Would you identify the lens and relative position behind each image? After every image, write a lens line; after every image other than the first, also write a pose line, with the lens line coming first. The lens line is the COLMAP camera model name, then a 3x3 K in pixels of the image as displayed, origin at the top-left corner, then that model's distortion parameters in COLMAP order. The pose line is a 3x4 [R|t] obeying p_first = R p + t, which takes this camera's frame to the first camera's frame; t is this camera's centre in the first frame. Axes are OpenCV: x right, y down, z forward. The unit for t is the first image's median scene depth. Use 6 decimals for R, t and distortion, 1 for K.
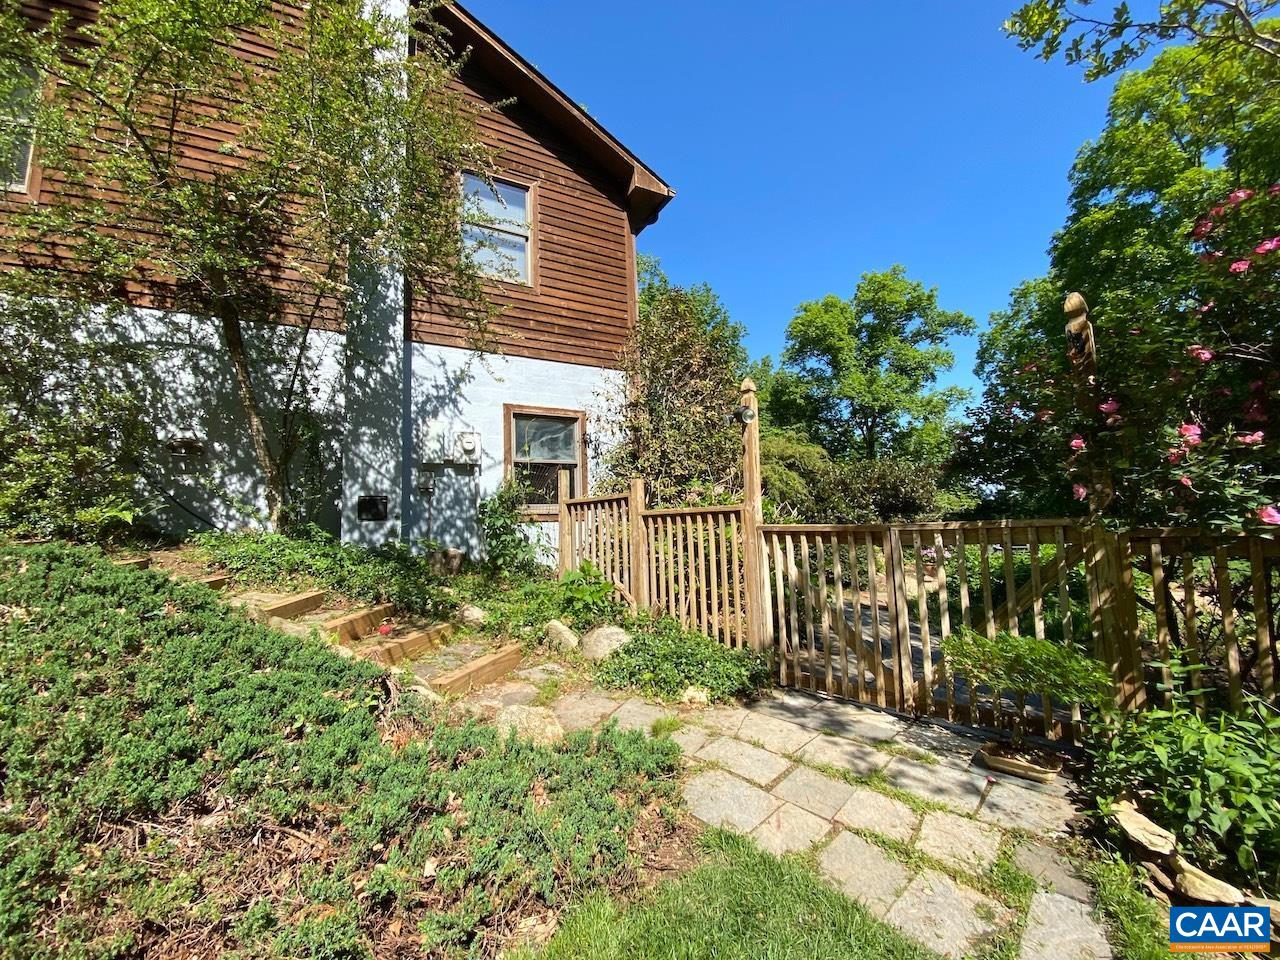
lens RADIAL K [[509.5, 0, 614.8], [0, 509.5, 497.8], [0, 0, 1]] dist [-0.000107, -0.021620]
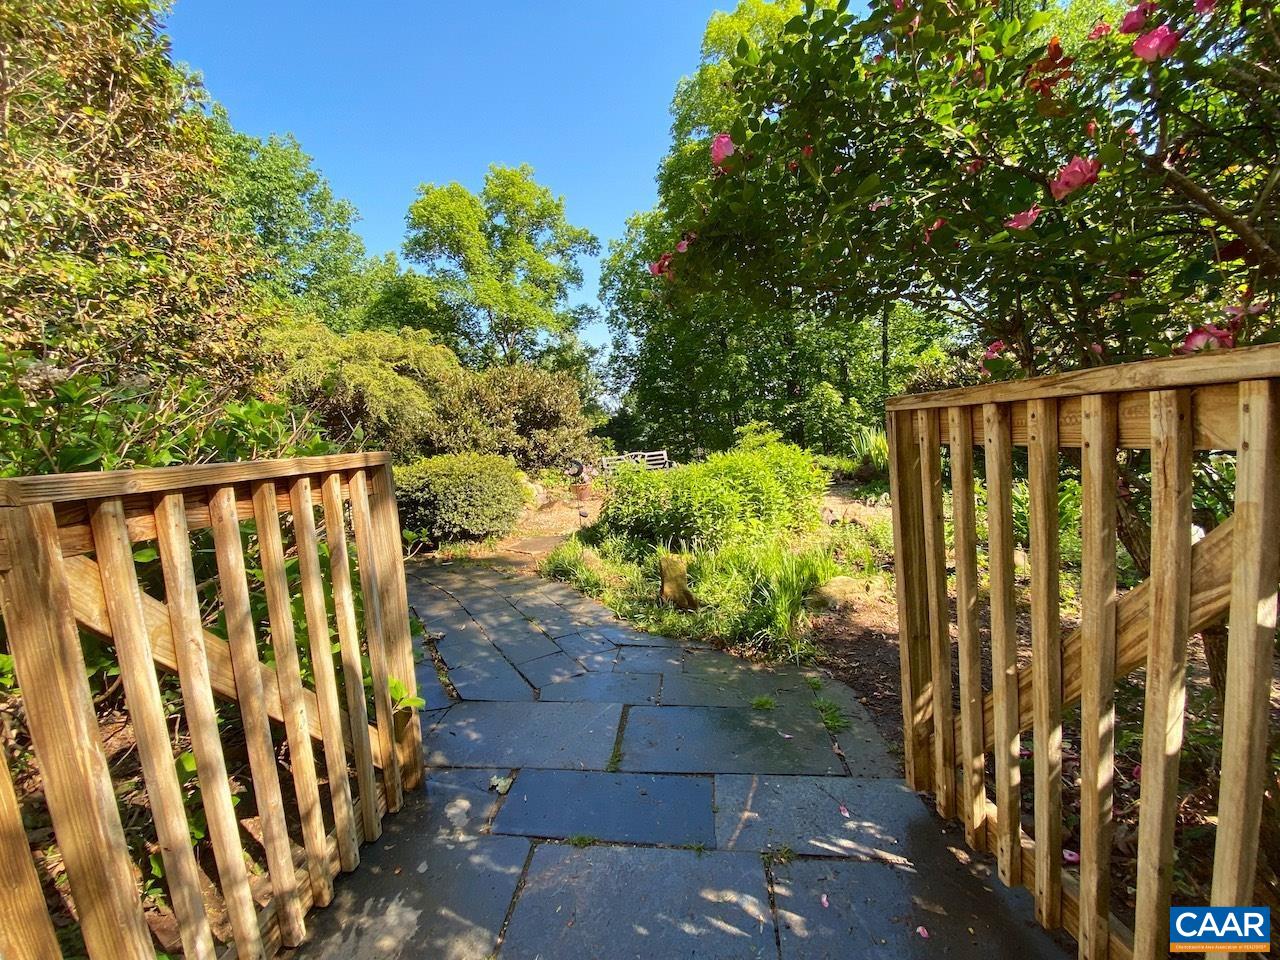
lens RADIAL K [[517.3, 0, 642.0], [0, 517.3, 499.8], [0, 0, 1]] dist [0.001458, -0.015312]
pose [[0.765854, -0.132529, 0.629208, 0.053600], [0.040076, 0.986465, 0.158997, 0.005622], [-0.641764, -0.096552, 0.760800, 0.098175]]
